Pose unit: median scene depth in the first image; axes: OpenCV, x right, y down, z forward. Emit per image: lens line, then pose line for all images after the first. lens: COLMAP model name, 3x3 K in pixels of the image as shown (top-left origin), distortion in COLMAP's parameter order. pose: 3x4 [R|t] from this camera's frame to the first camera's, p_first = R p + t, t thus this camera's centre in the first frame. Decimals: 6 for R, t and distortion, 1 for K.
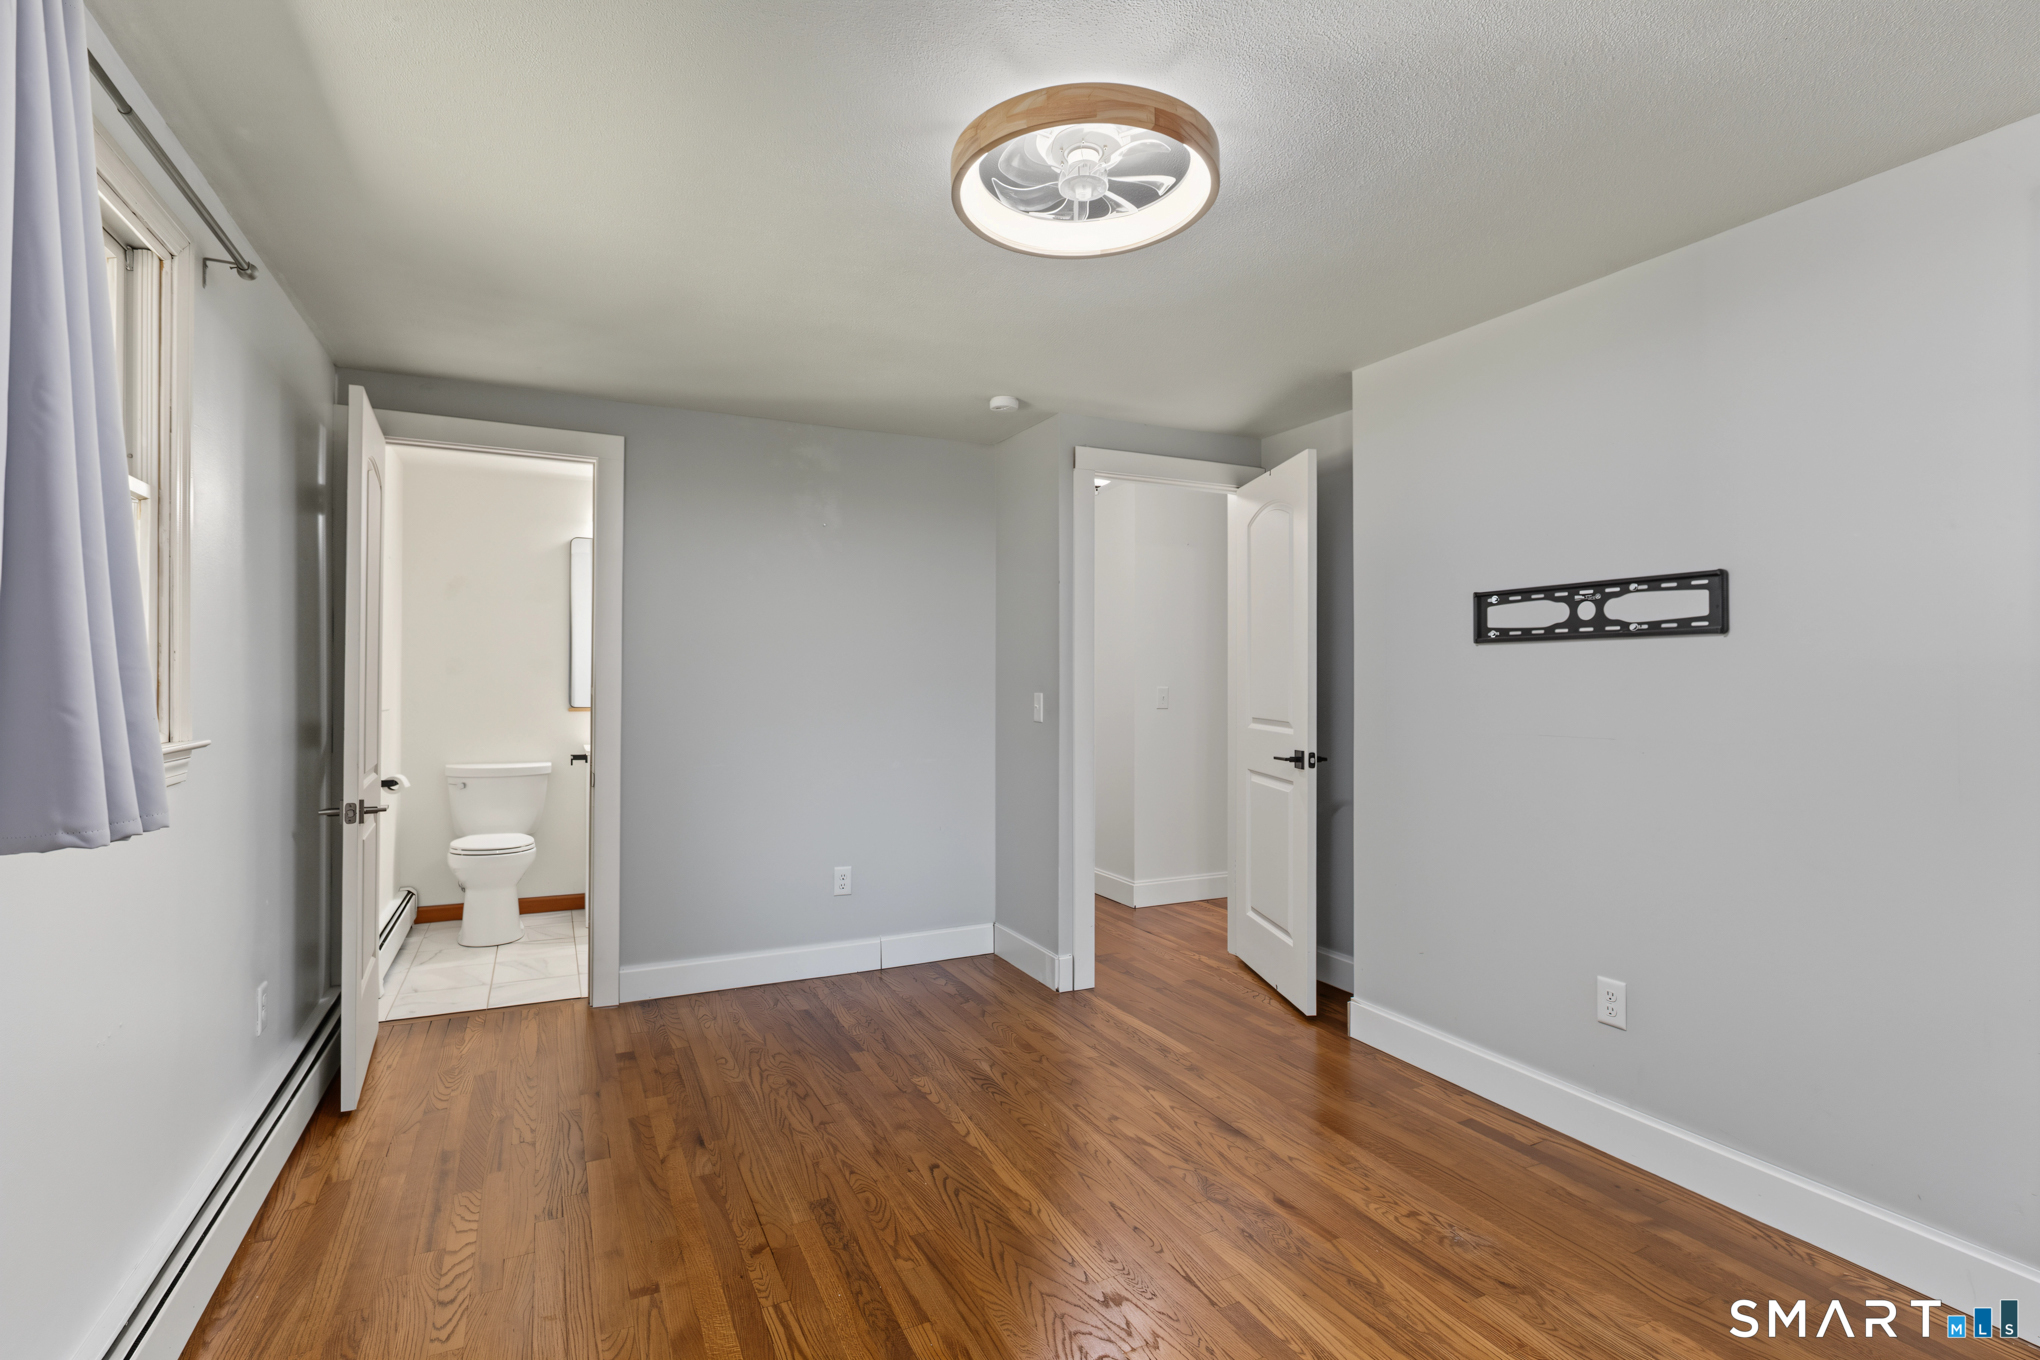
lens RADIAL K [[965.4, 0, 1020.0], [0, 965.4, 680.0], [0, 0, 1]] dist [-0.003498, -0.000596]
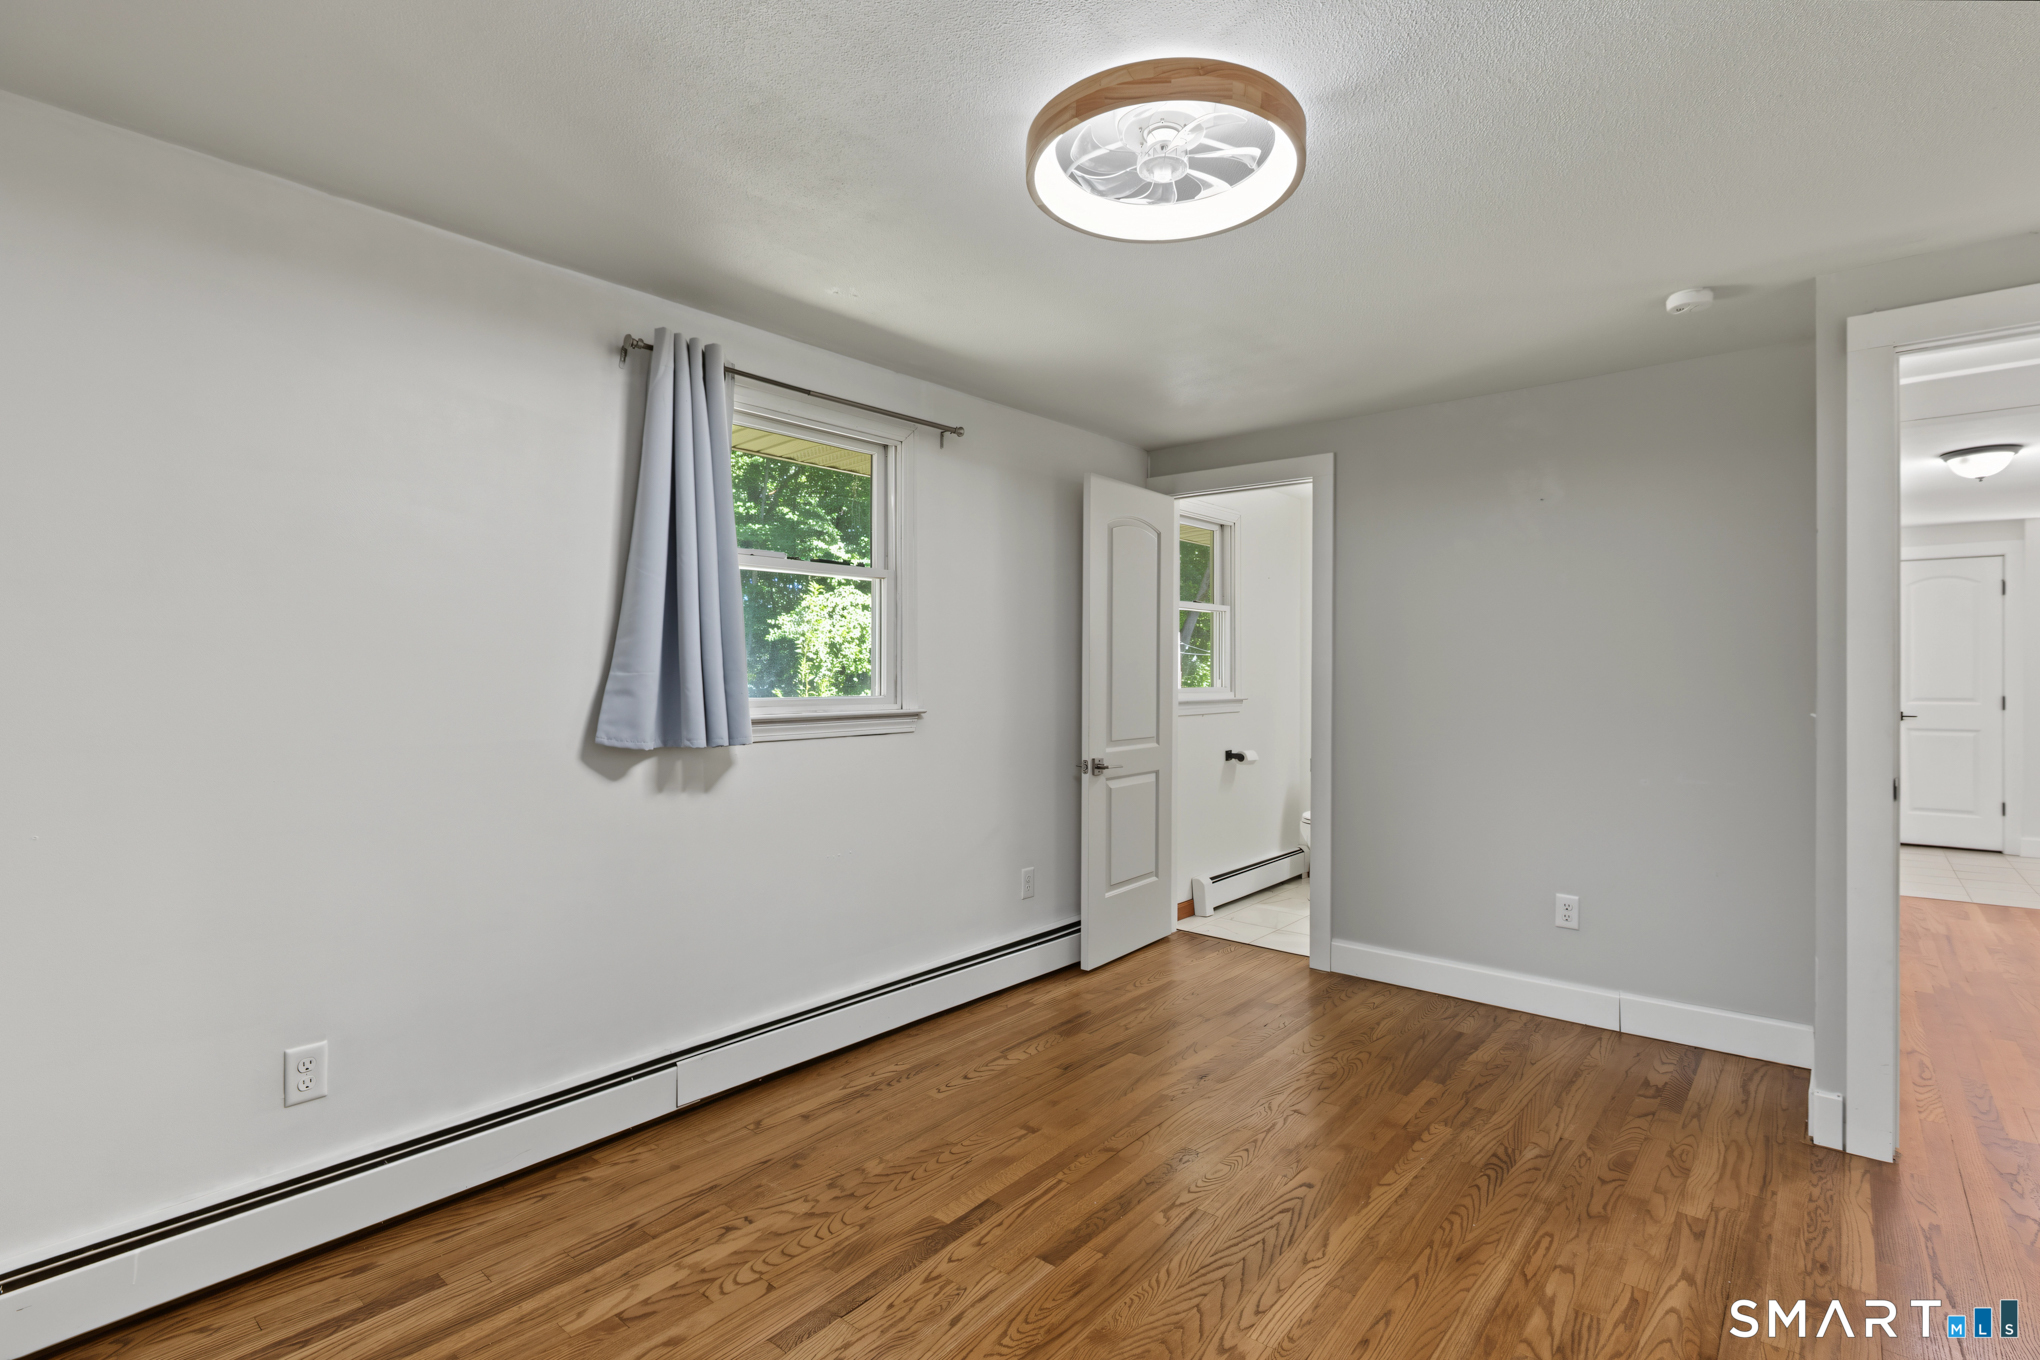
lens RADIAL K [[965.4, 0, 1020.0], [0, 965.4, 680.0], [0, 0, 1]] dist [-0.003498, -0.000596]
pose [[0.401105, 0.004083, -0.916023, 0.466511], [-0.001917, 0.999992, 0.003618, 0.001229], [0.916030, 0.000305, 0.401109, 0.248561]]
